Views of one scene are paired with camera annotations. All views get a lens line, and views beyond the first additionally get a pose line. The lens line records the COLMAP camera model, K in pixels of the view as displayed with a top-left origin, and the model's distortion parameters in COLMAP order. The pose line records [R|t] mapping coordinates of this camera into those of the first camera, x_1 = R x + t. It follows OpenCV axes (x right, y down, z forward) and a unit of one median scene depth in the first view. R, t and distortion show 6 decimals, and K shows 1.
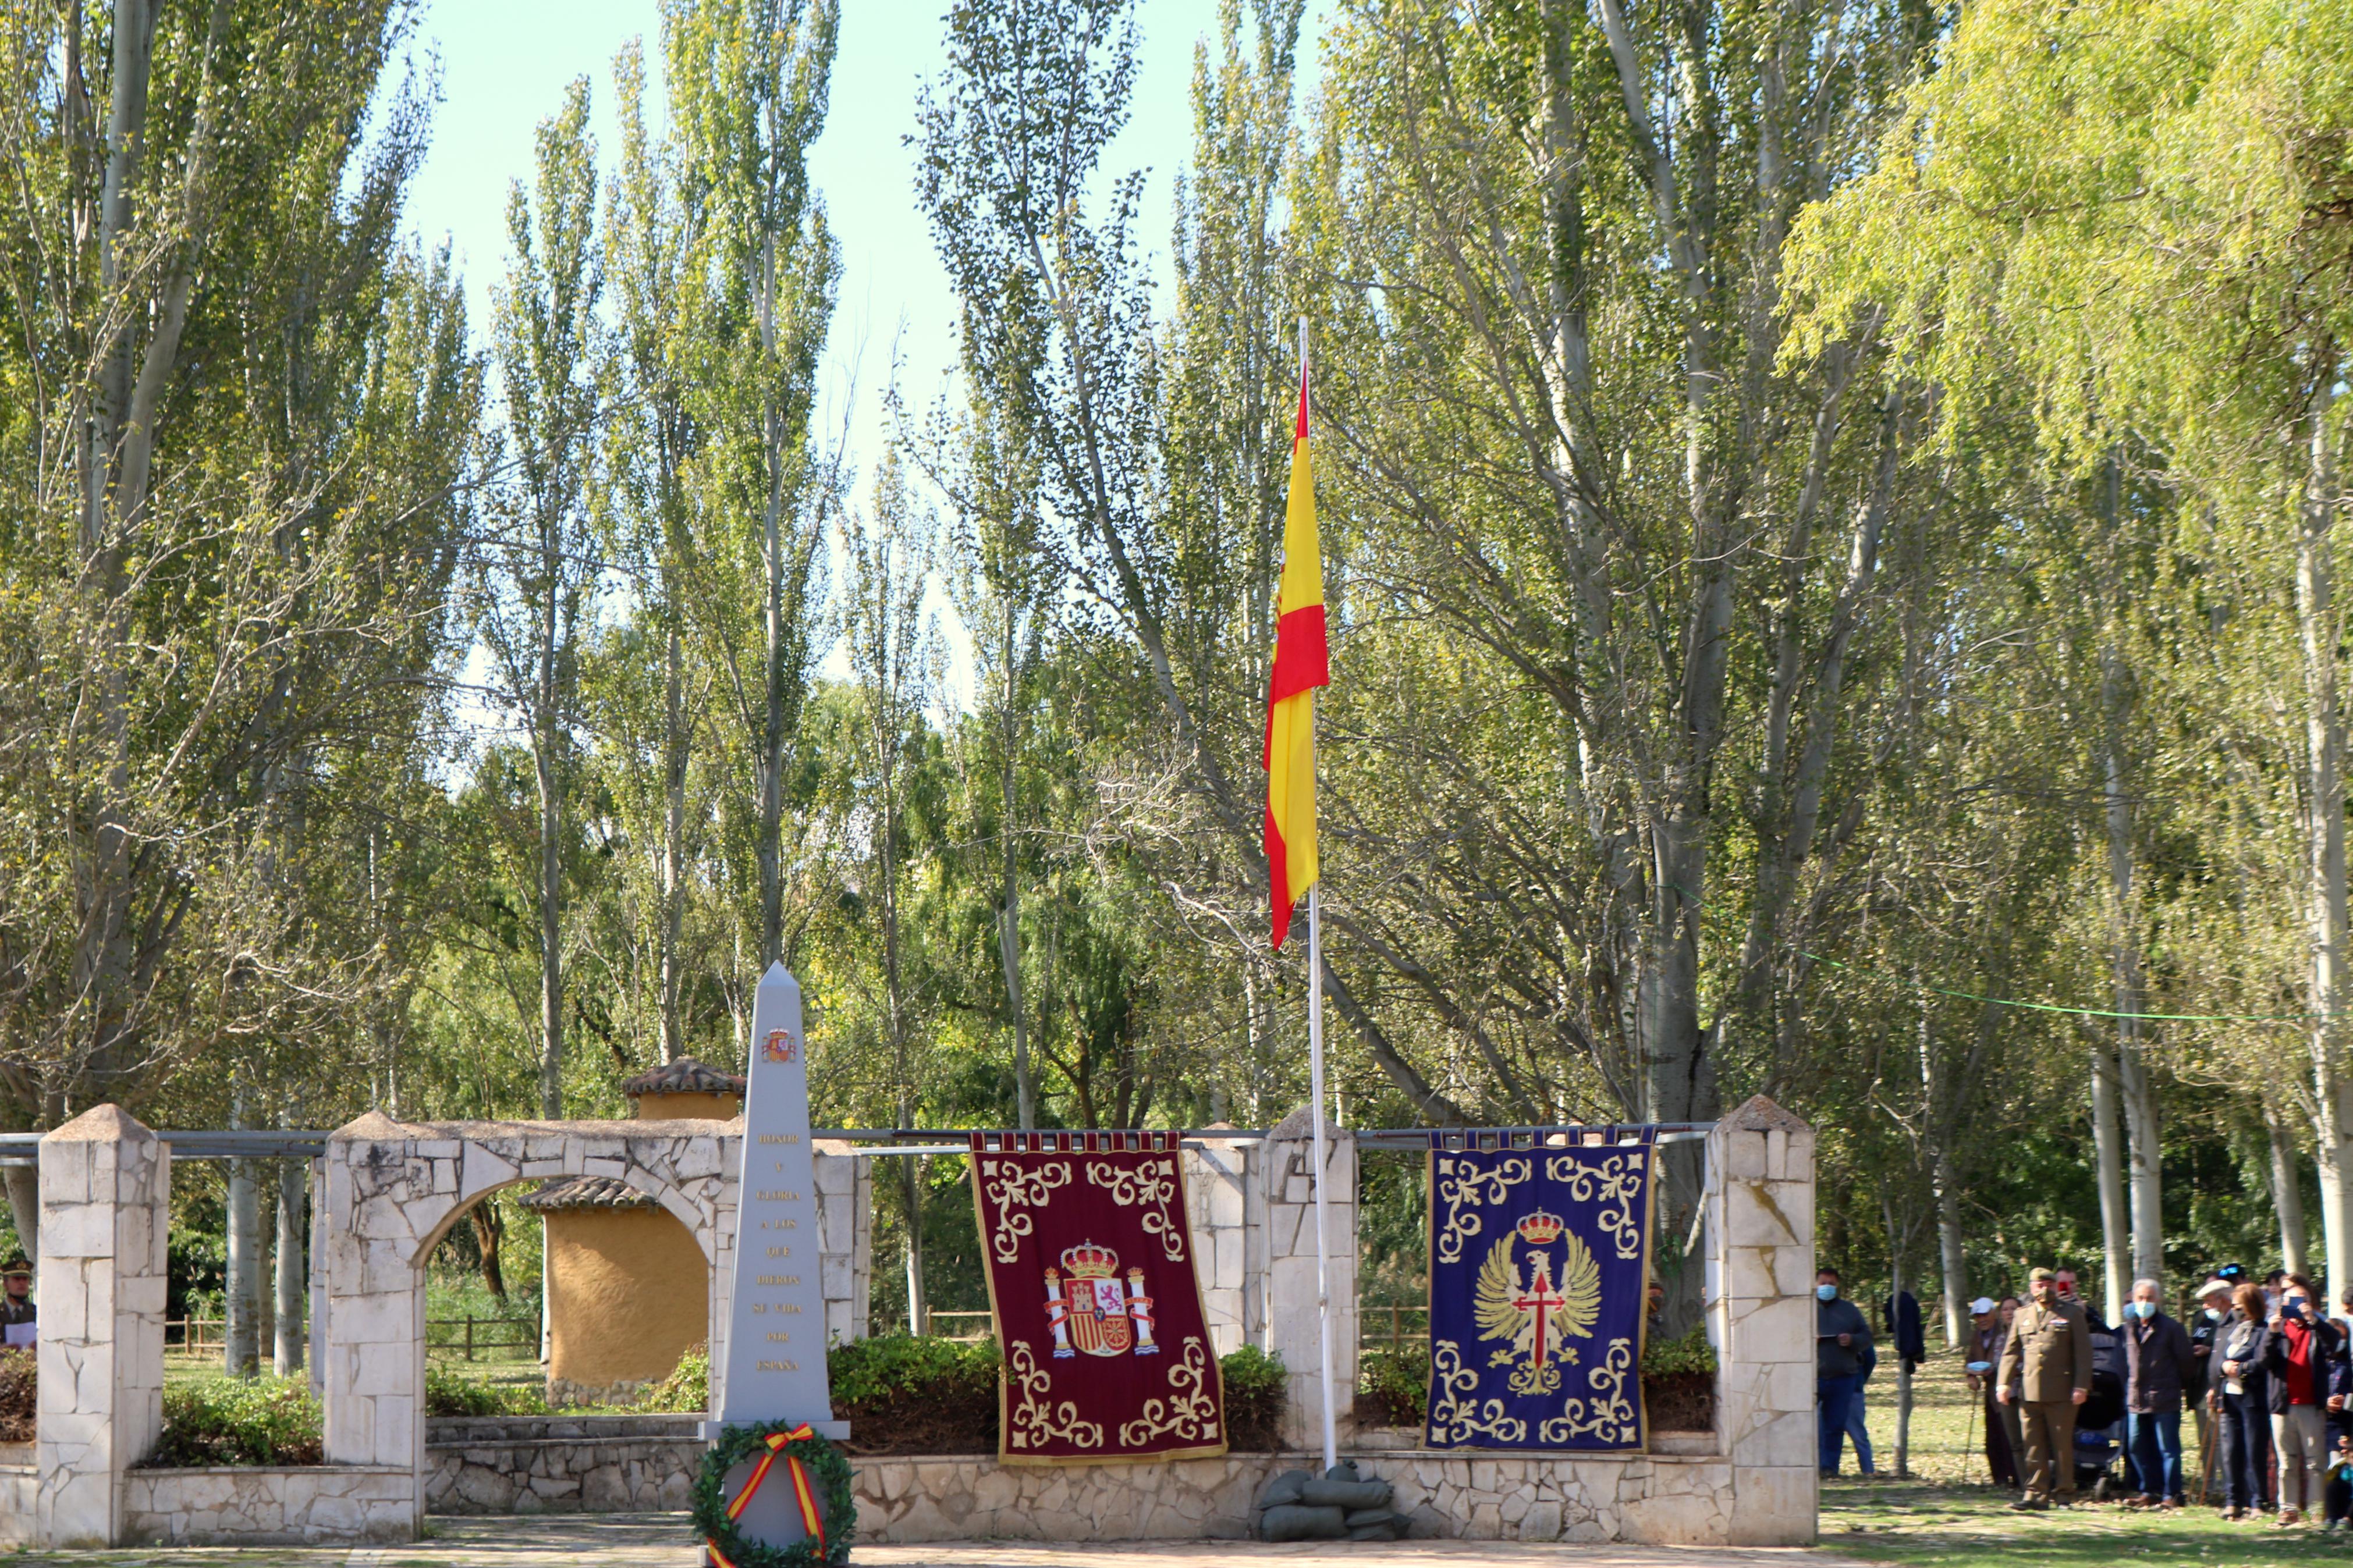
lens RADIAL K [[5859.4, 0, 1176.5], [0, 5859.4, 784.0], [0, 0, 1]] dist [0.034576, -0.142682]
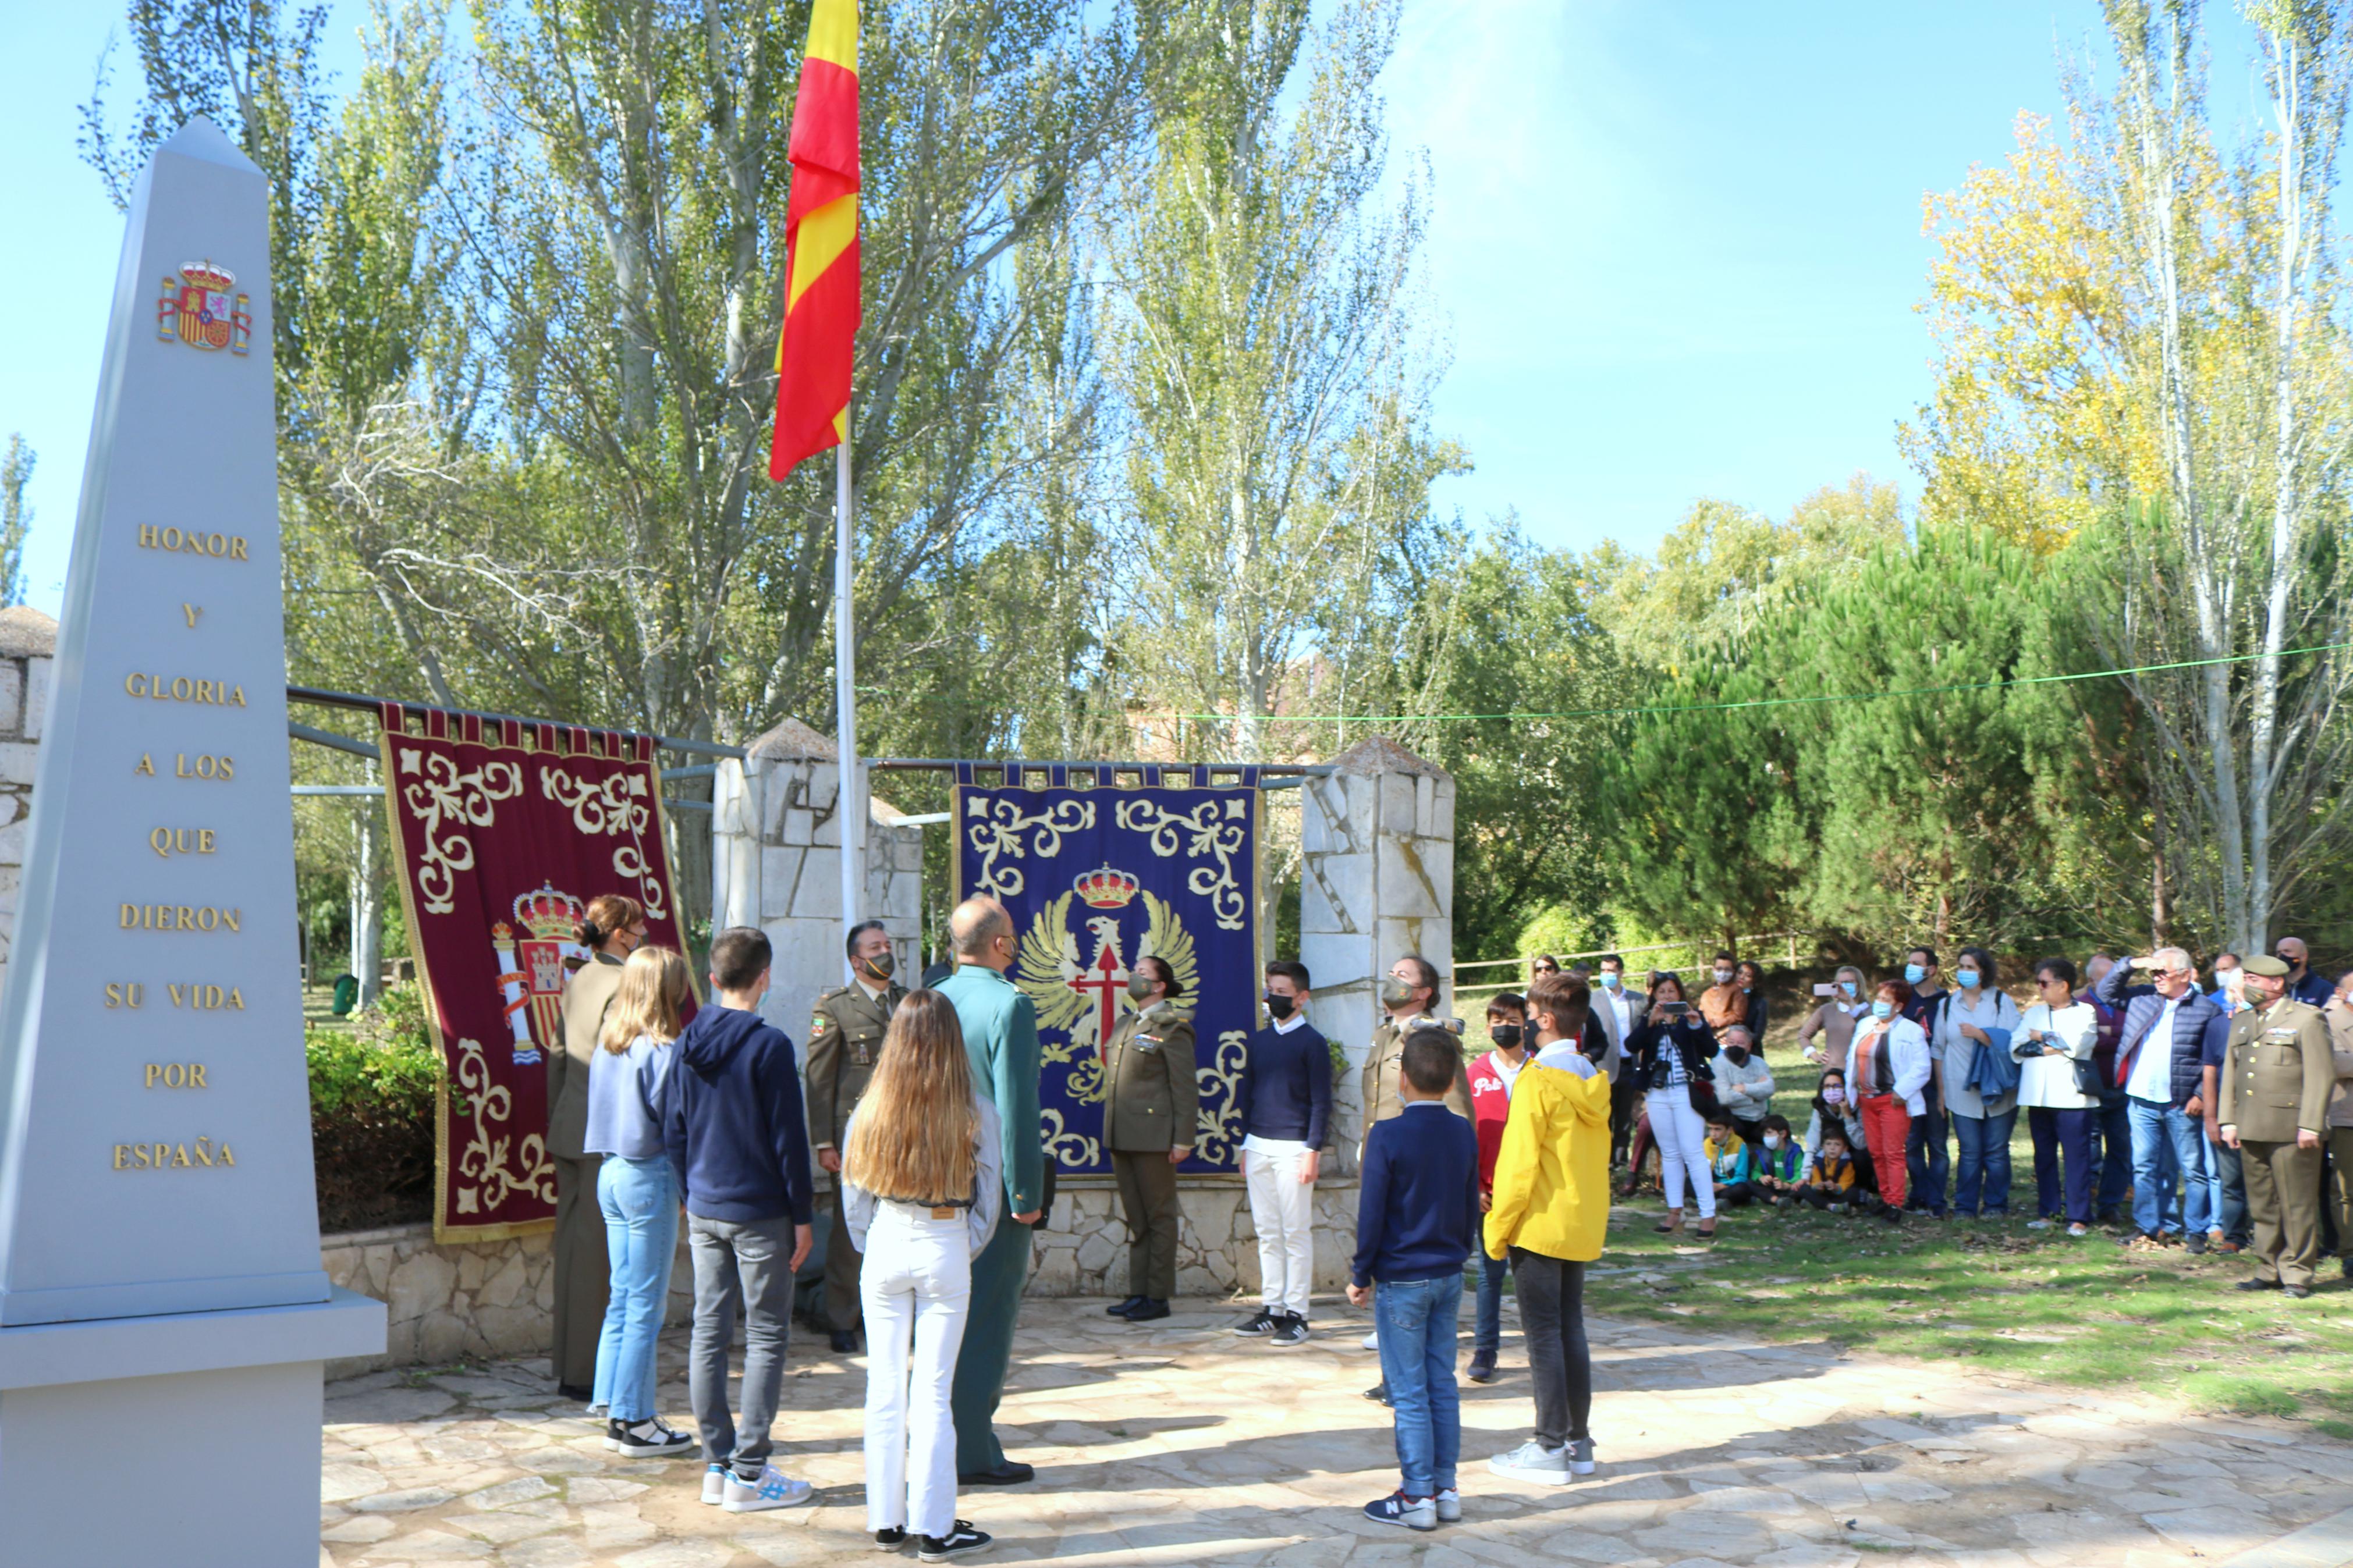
lens RADIAL K [[1916.6, 0, 1129.7], [0, 1916.6, 815.1], [0, 0, 1]] dist [-0.160963, 0.139631]
pose [[0.849497, 0.053457, 0.524879, -0.071306], [-0.057978, 0.998287, -0.007837, 0.068201], [-0.524398, -0.023774, 0.851141, 0.785604]]
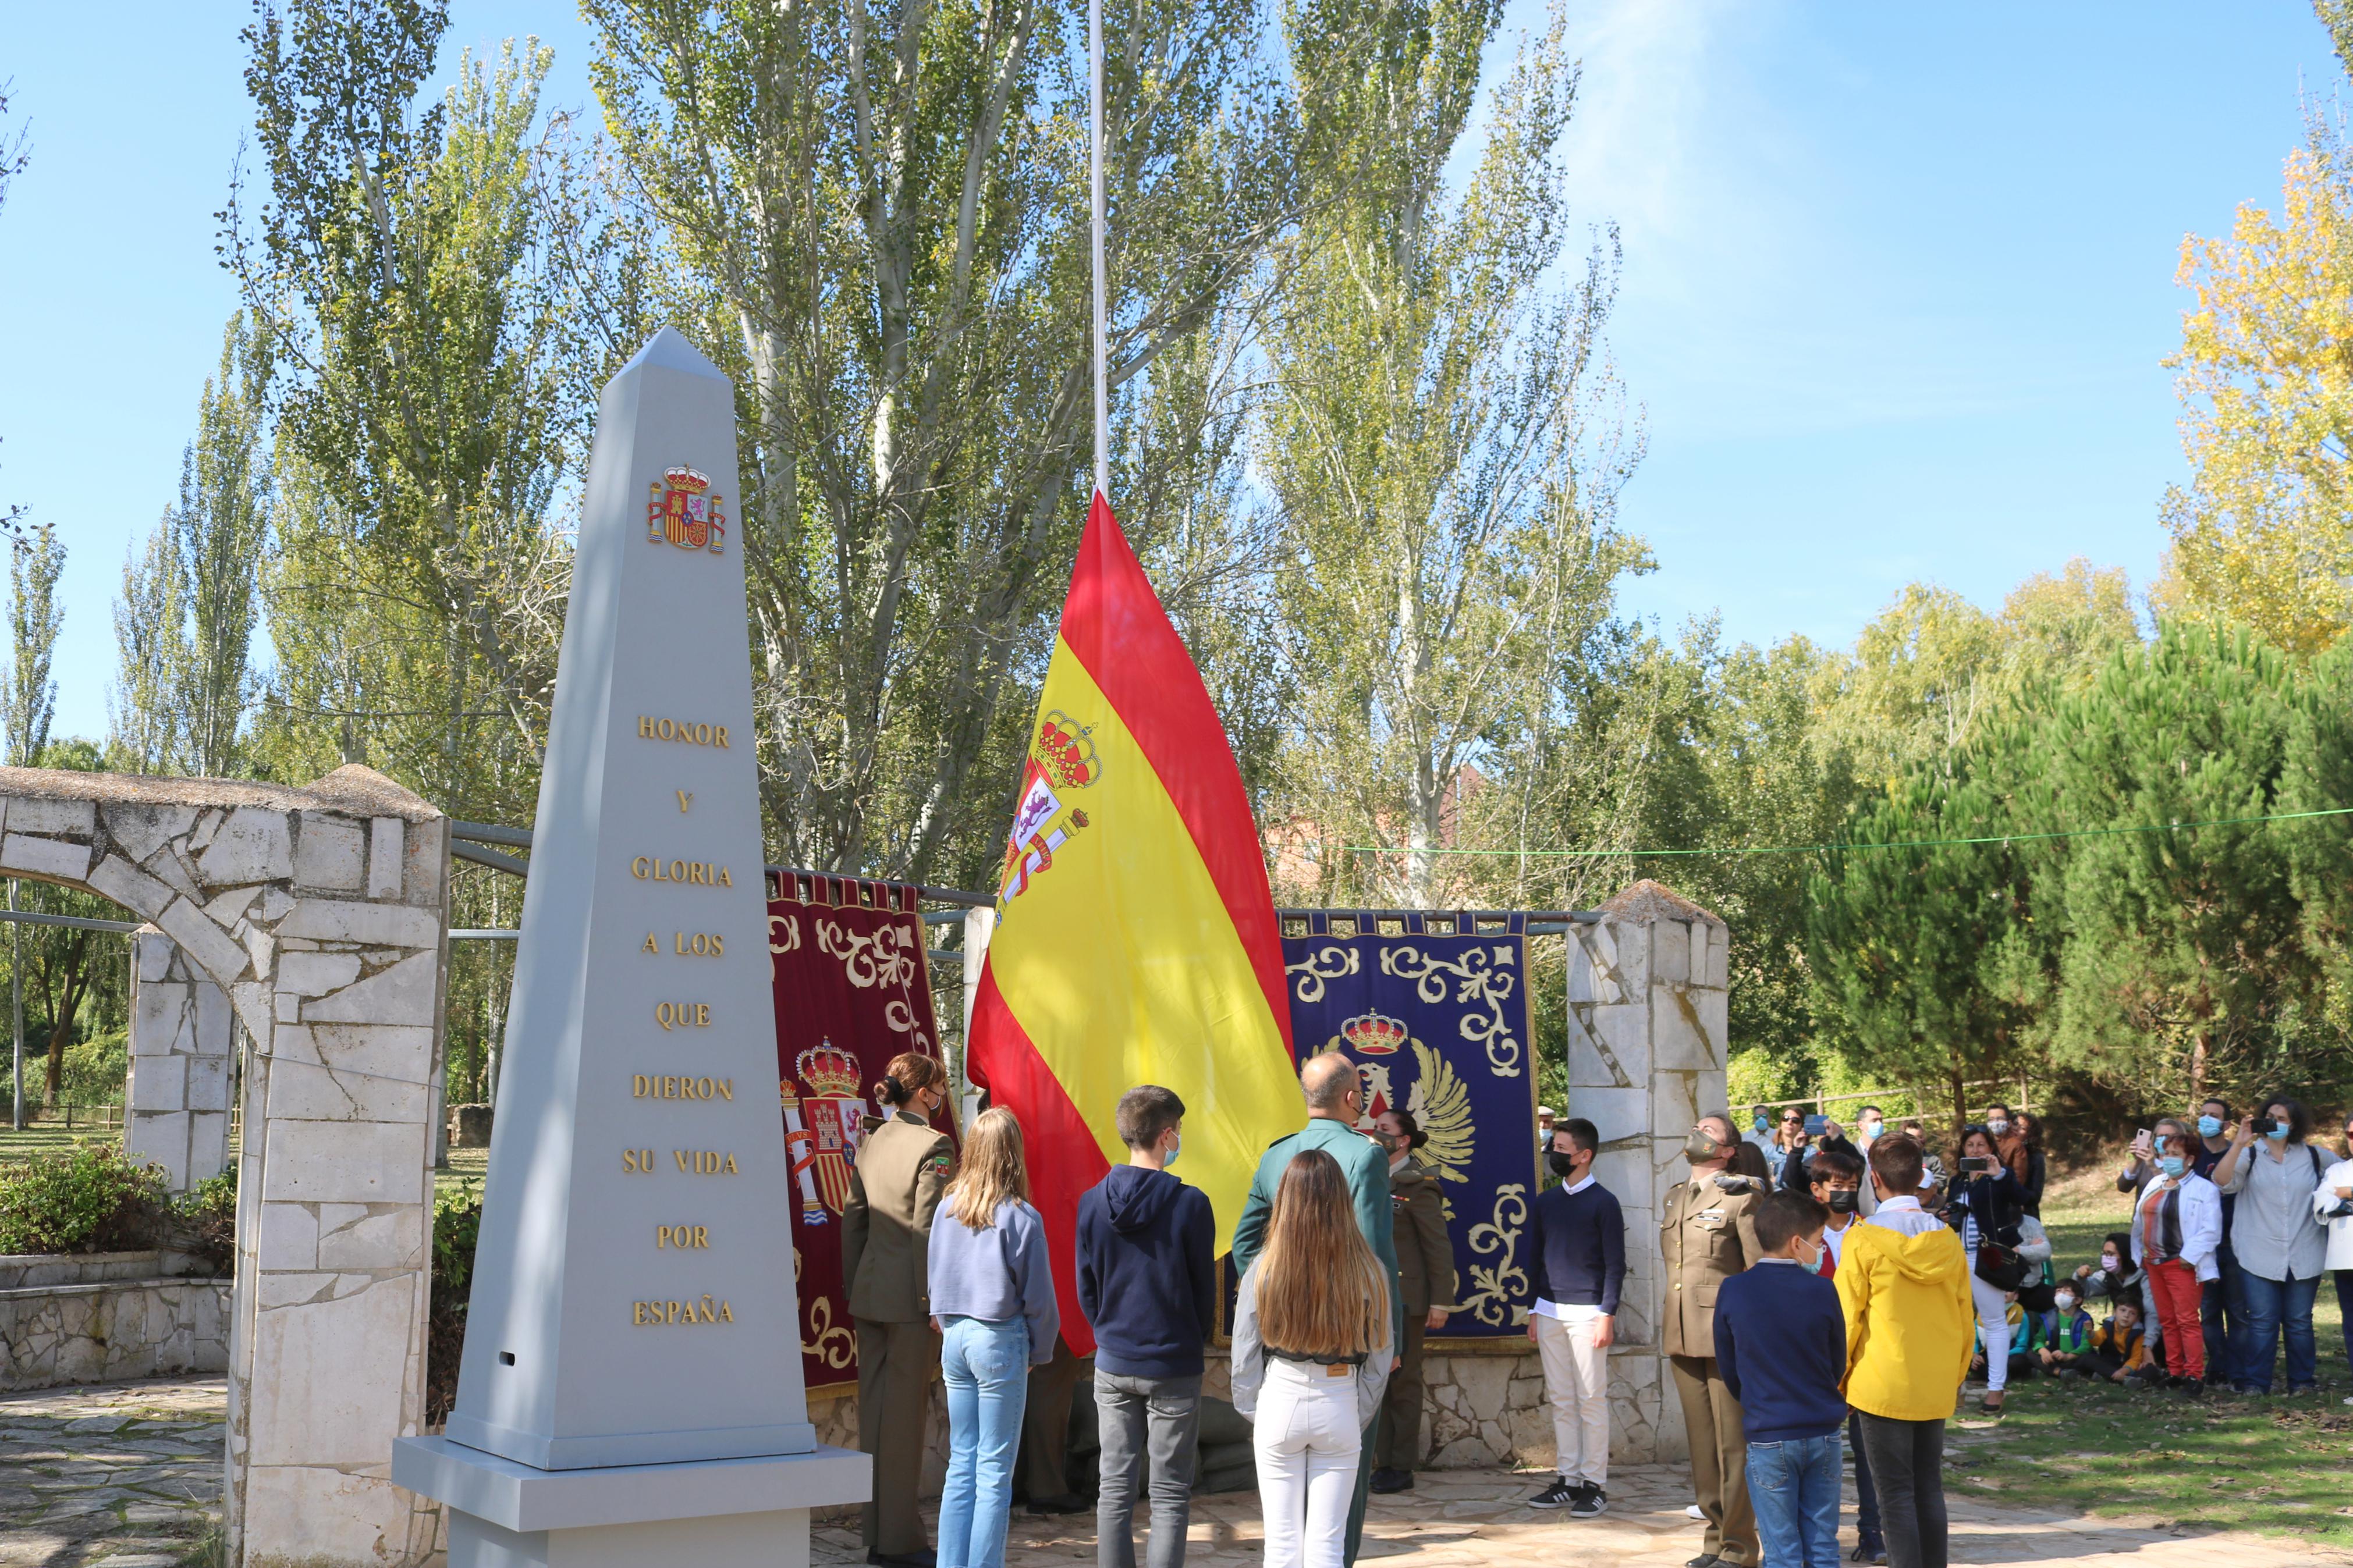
lens RADIAL K [[2151.6, 0, 1148.2], [0, 2151.6, 822.3], [0, 0, 1]] dist [-0.147973, 0.142665]
pose [[0.871977, 0.079322, 0.483078, -0.099577], [-0.056480, 0.996497, -0.061678, 0.066782], [-0.486278, 0.026497, 0.873402, 0.777314]]
